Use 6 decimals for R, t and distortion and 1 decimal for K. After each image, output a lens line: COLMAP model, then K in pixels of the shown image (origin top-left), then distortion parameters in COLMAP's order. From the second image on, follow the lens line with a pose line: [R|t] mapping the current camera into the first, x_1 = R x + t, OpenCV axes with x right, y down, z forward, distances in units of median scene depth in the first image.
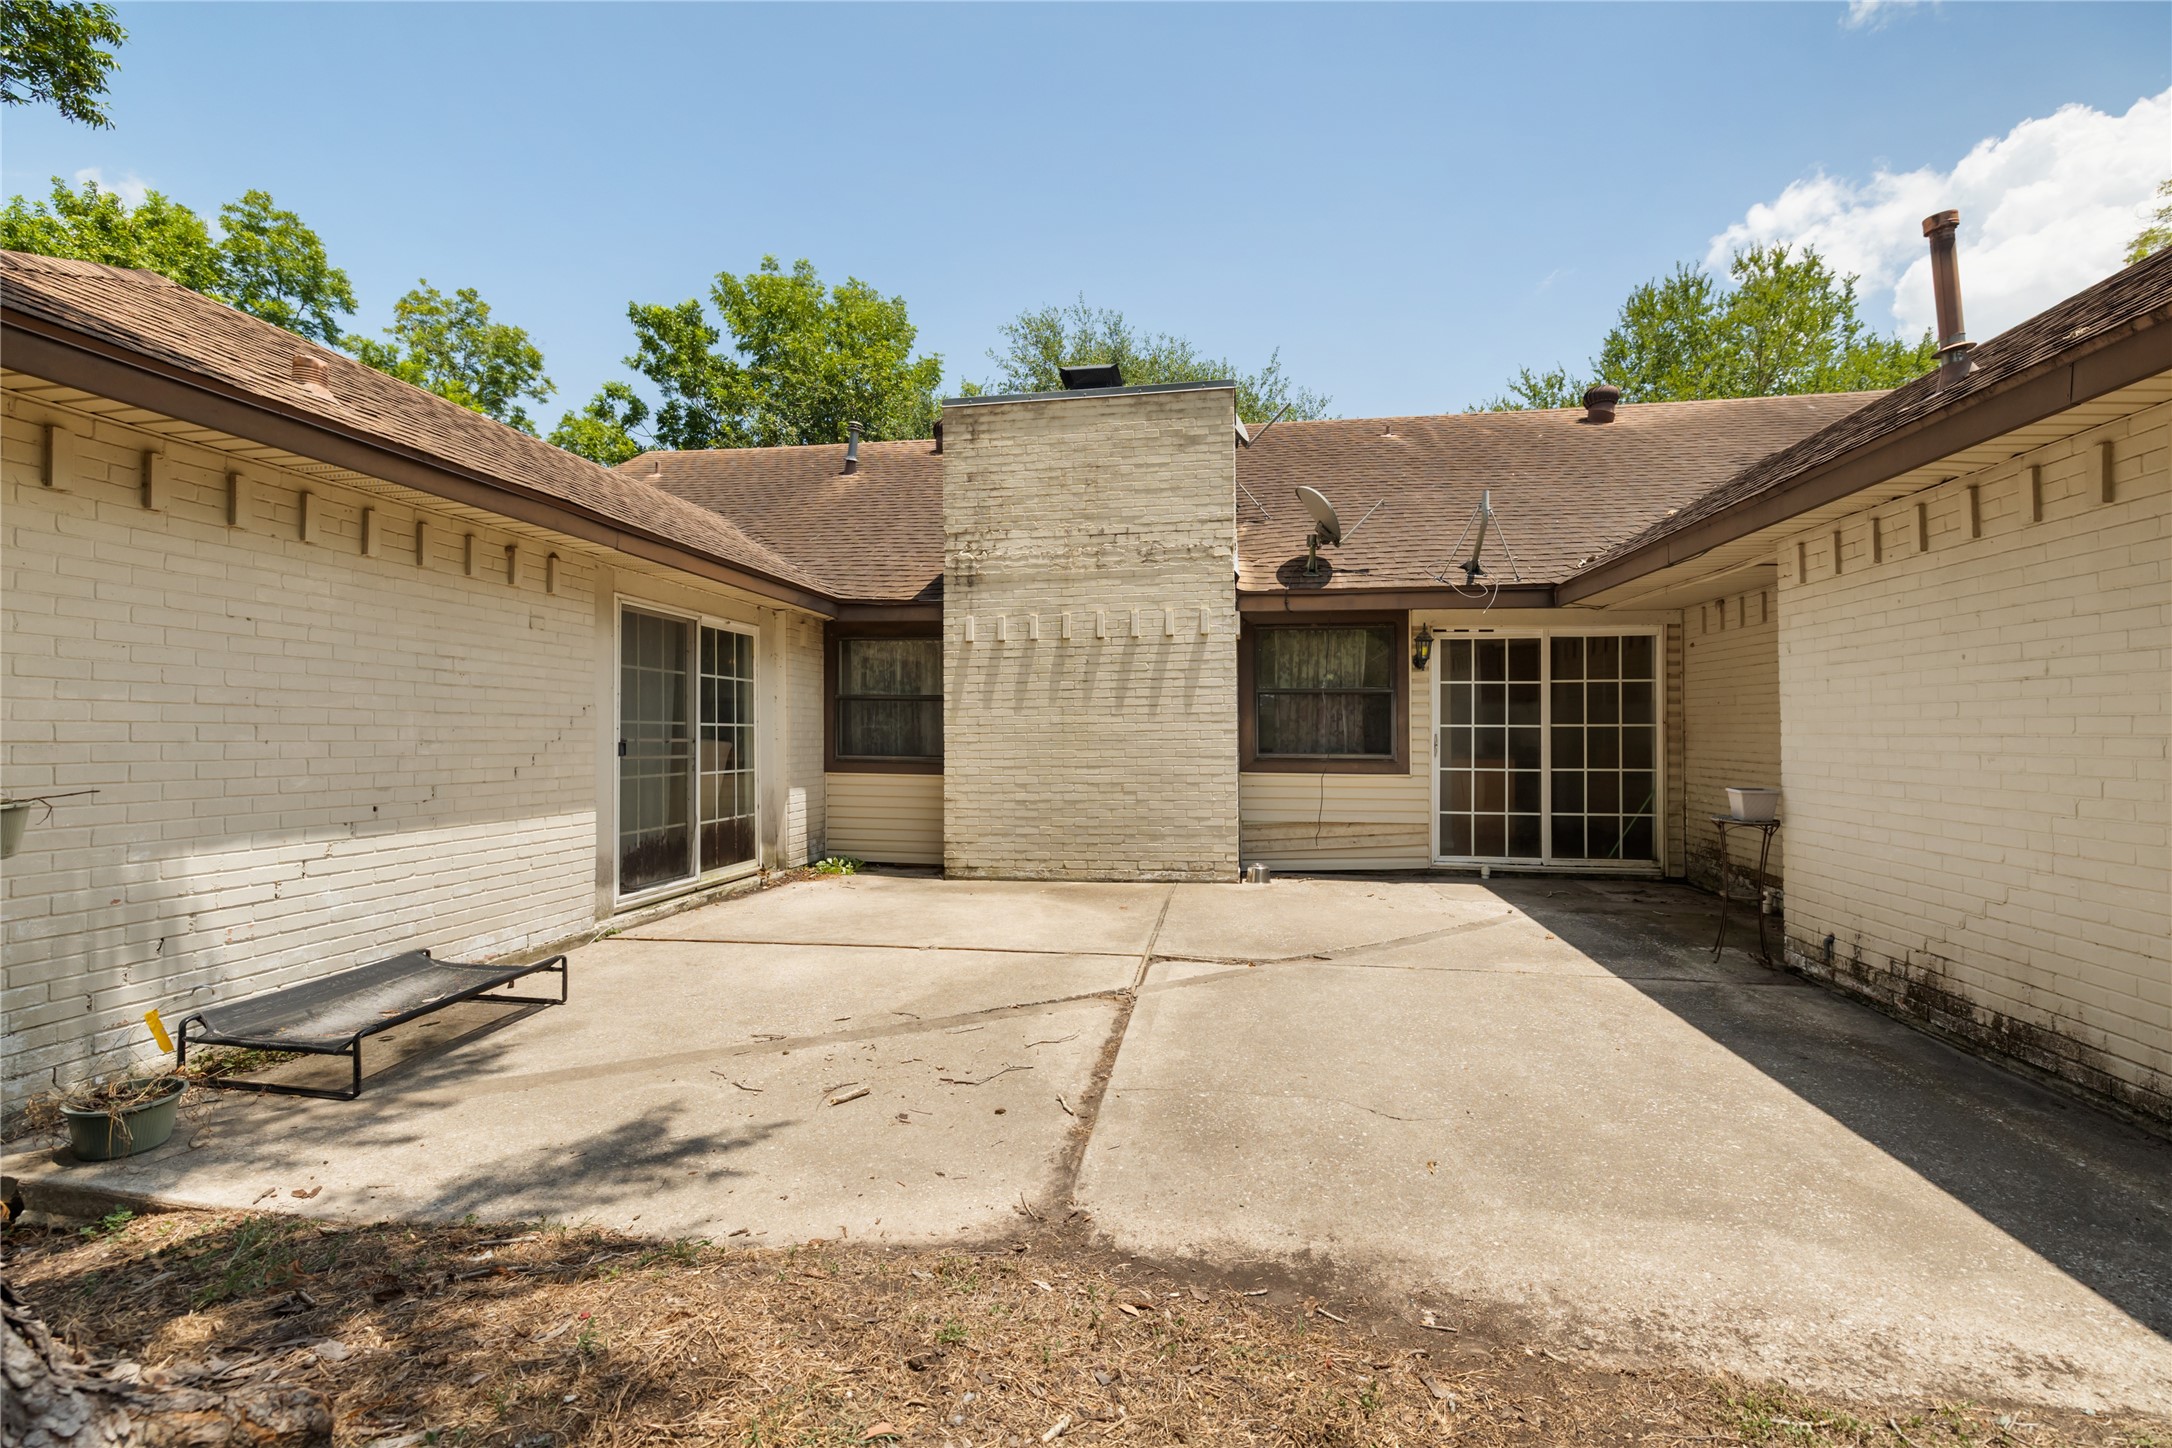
lens RADIAL K [[927.3, 0, 1090.8], [0, 927.3, 715.0], [0, 0, 1]] dist [0.001826, 0.000744]
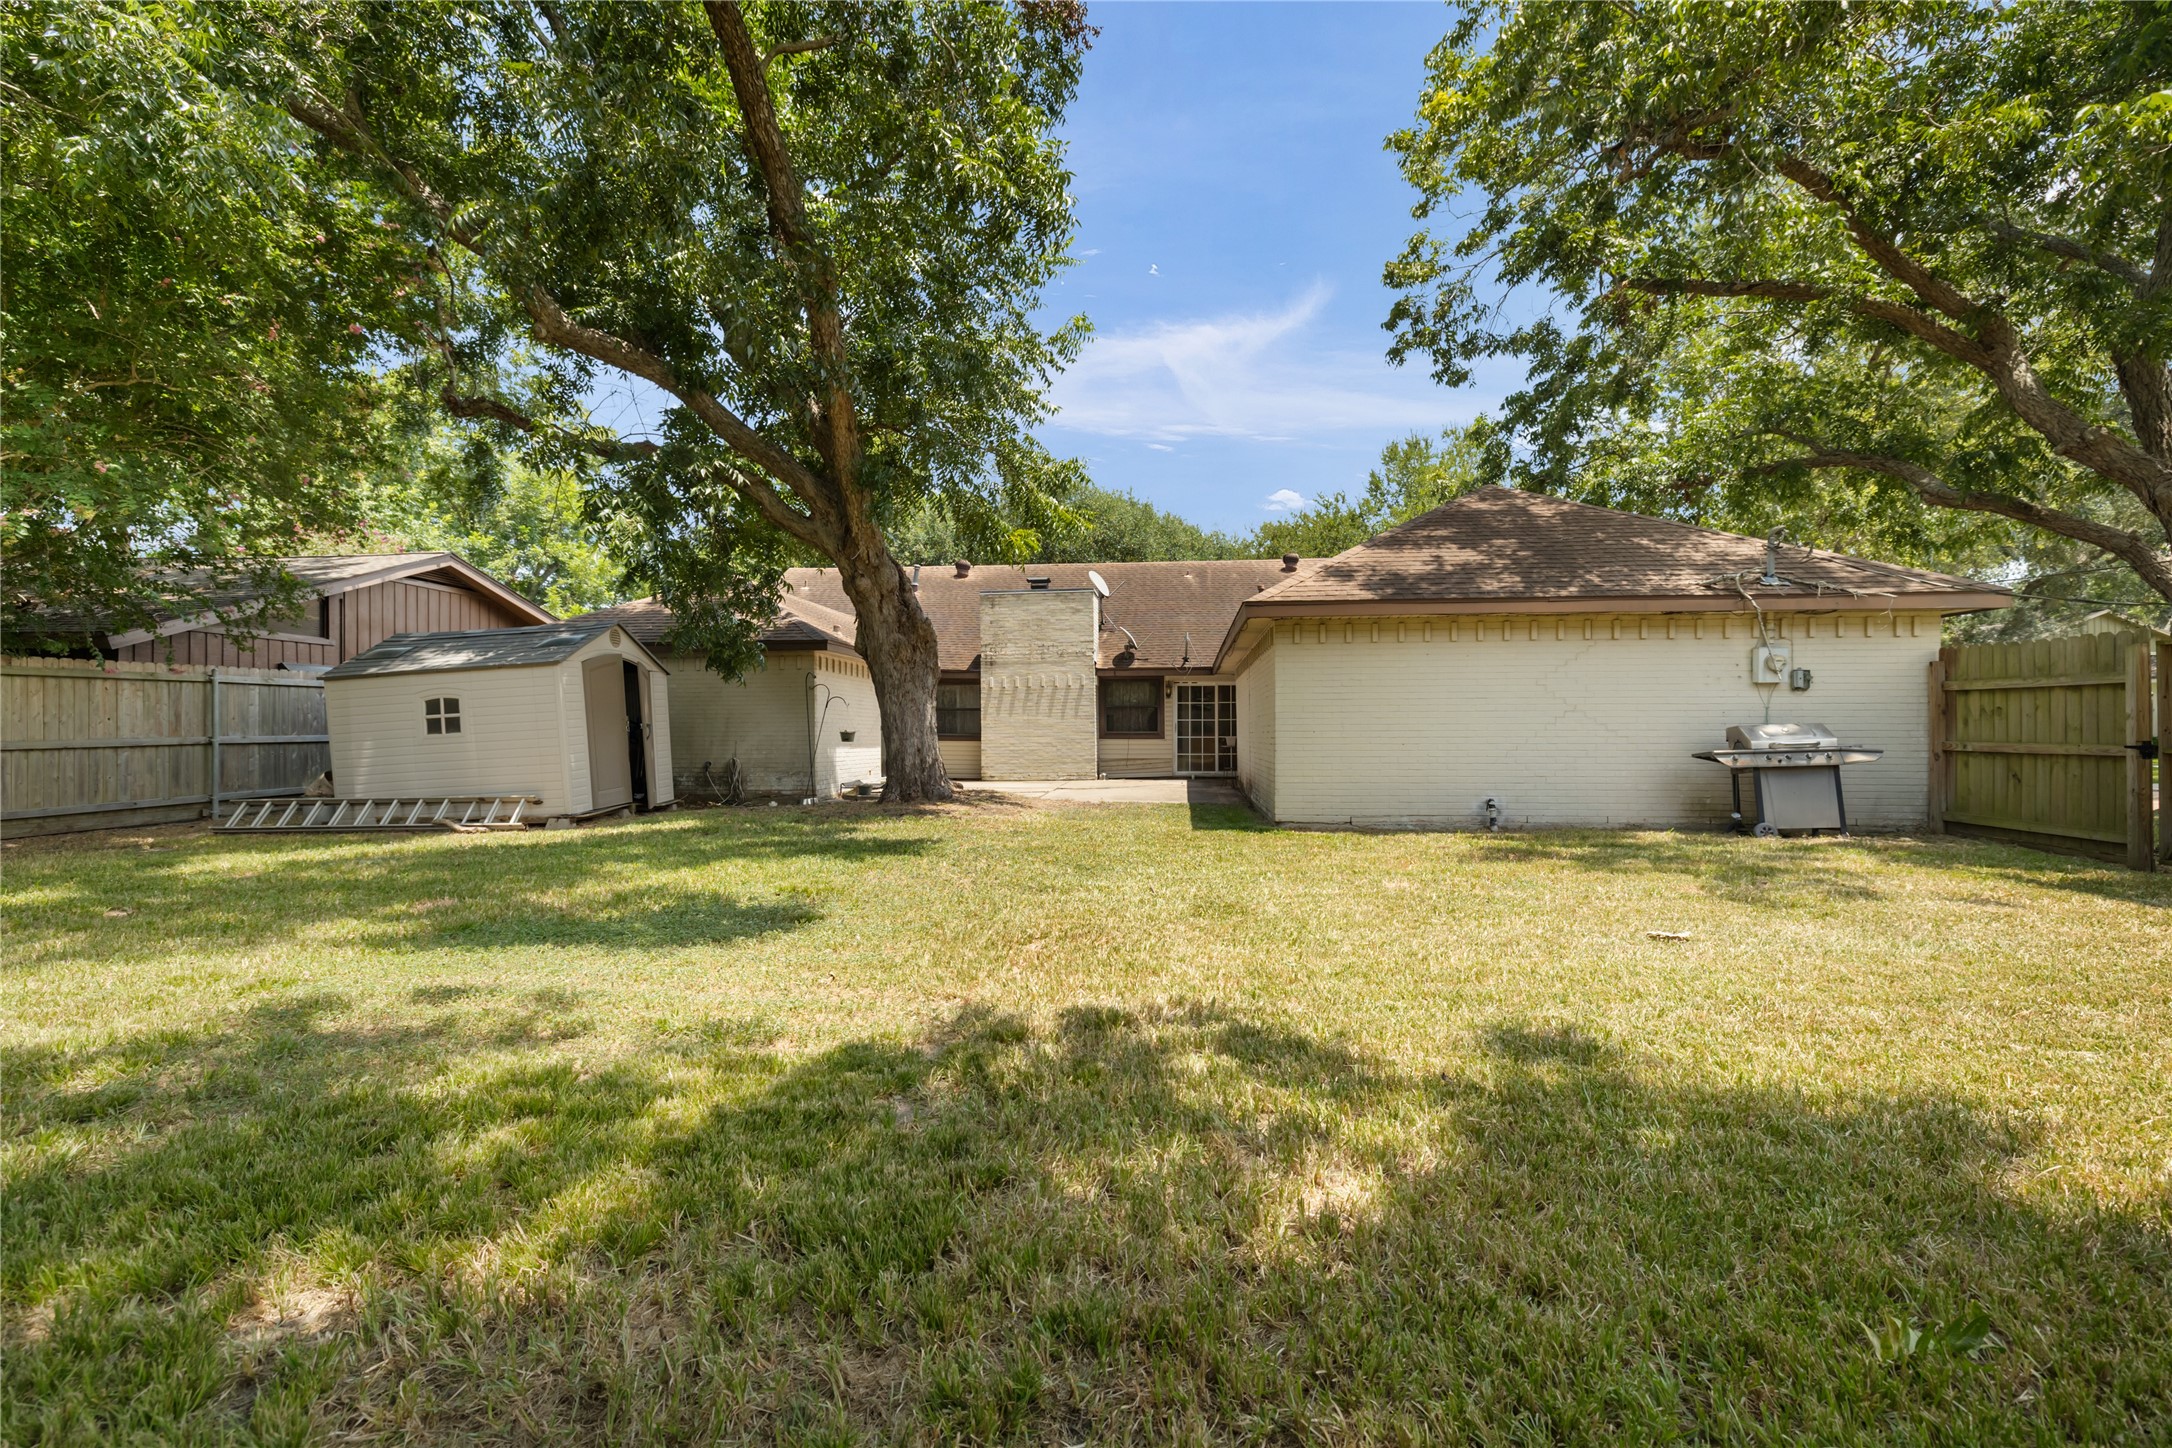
lens RADIAL K [[927.3, 0, 1084.5], [0, 927.3, 725.2], [0, 0, 1]] dist [0.001826, 0.000744]
pose [[0.998693, -0.003823, 0.050970, -0.006395], [0.003436, 0.999965, 0.007687, 0.005134], [-0.050998, -0.007502, 0.998671, -1.538398]]
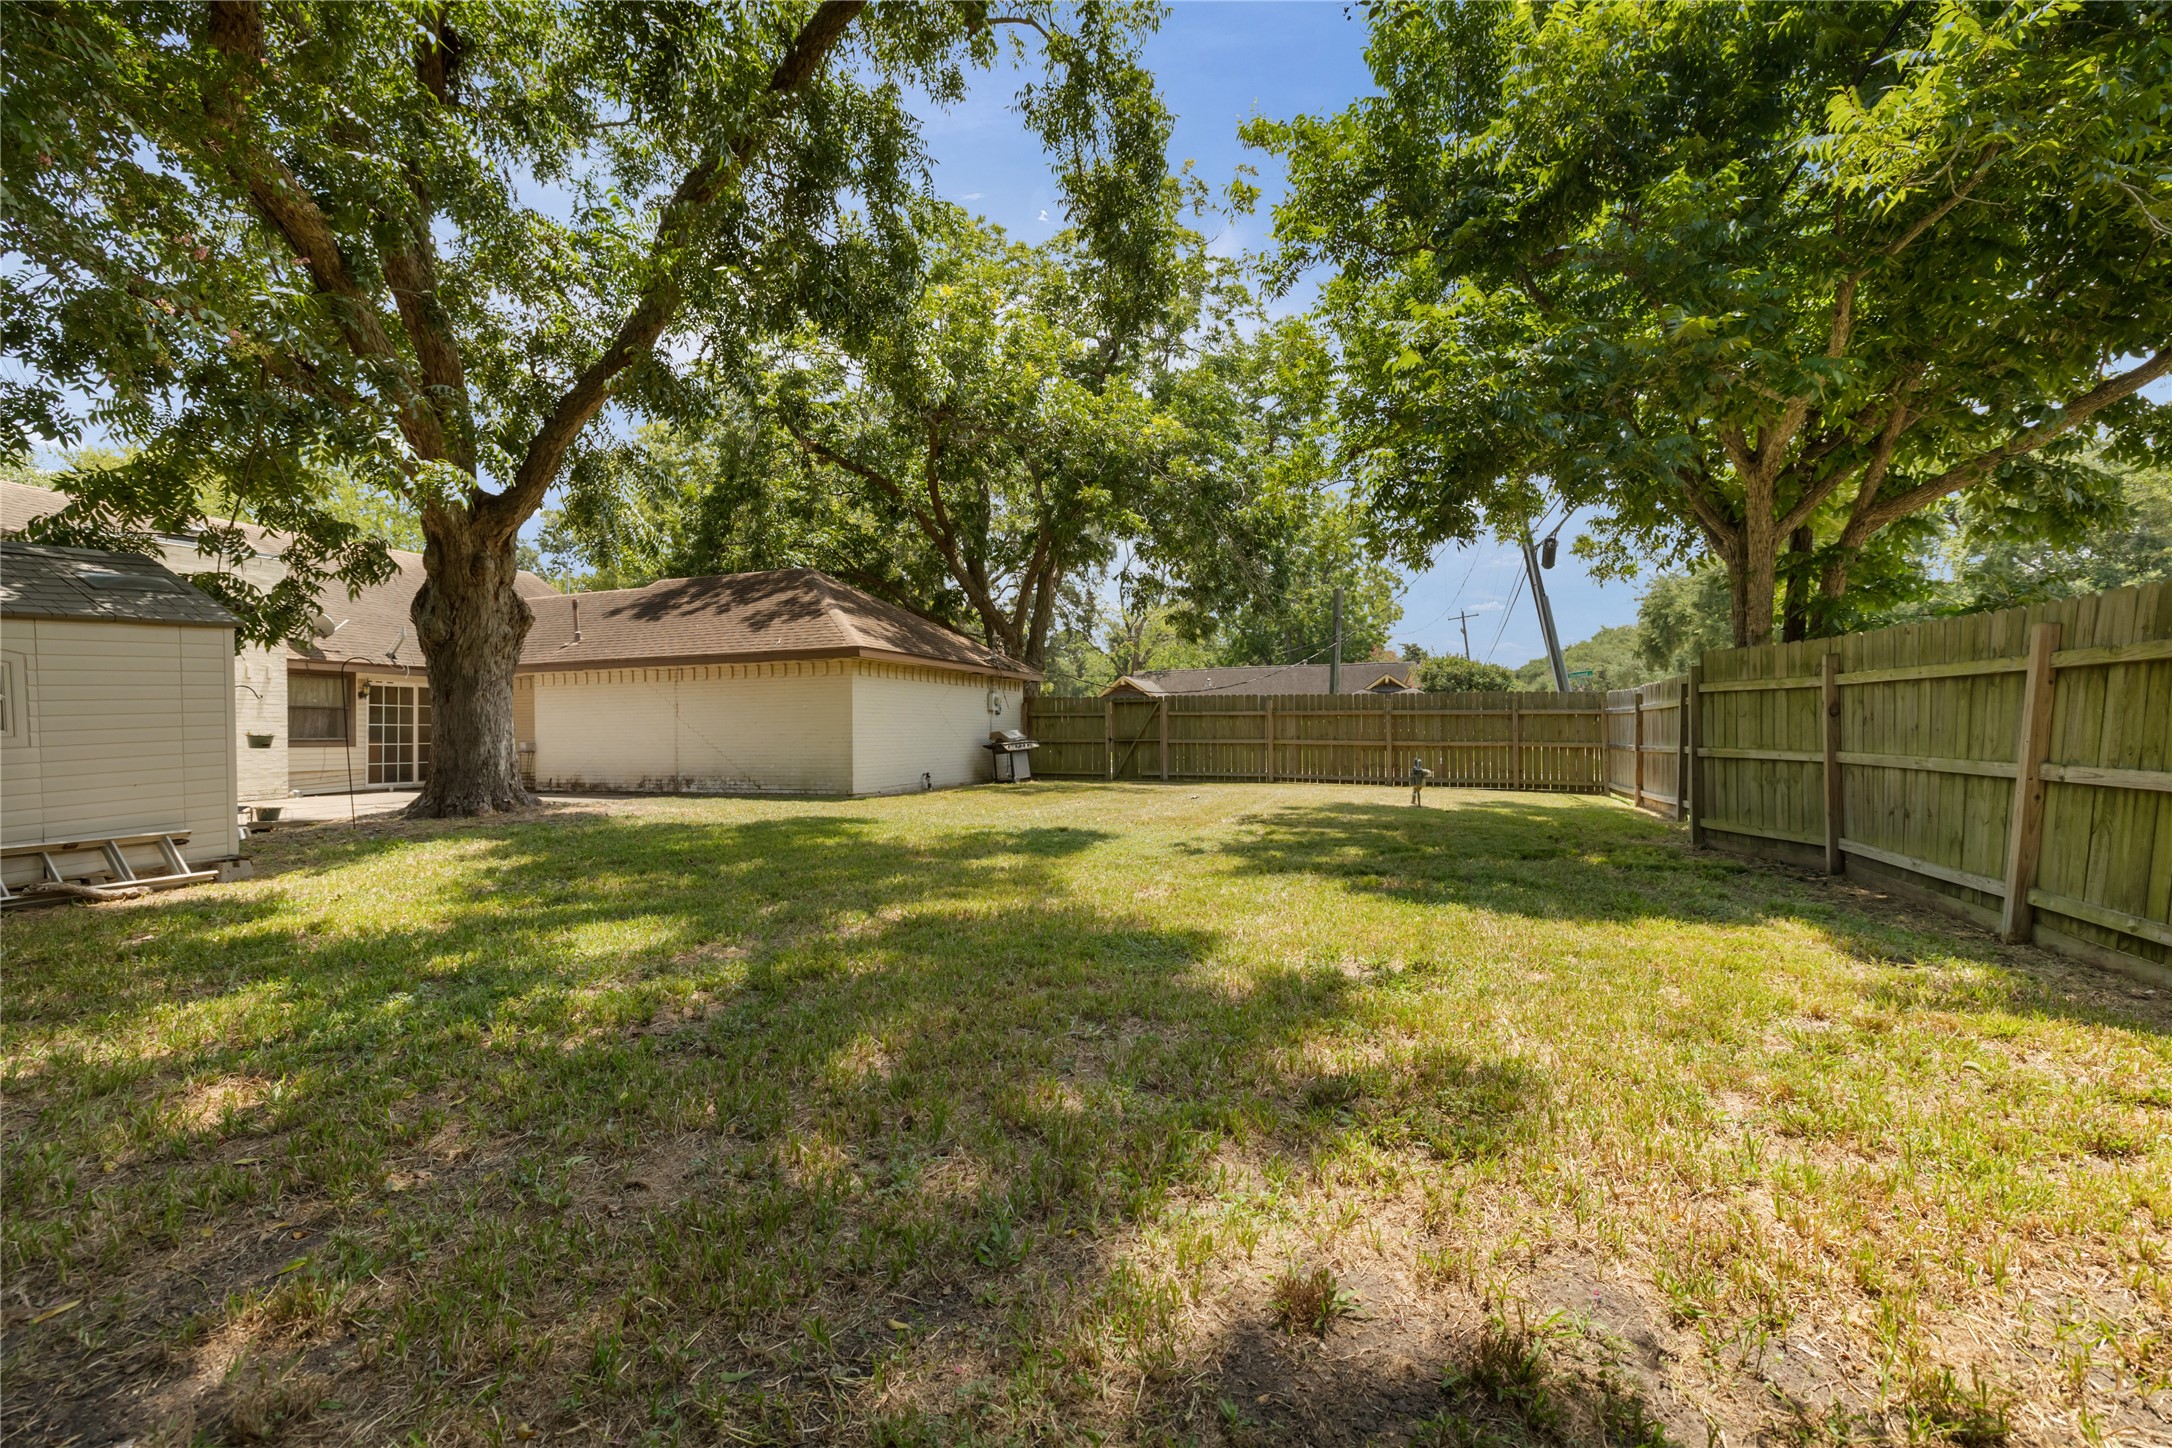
lens RADIAL K [[927.3, 0, 1087.2], [0, 927.3, 727.5], [0, 0, 1]] dist [0.001826, 0.000744]
pose [[0.196511, 0.006525, 0.980480, -1.455391], [-0.005049, 0.999971, -0.005643, 0.022071], [-0.980489, -0.003841, 0.196539, -1.108031]]
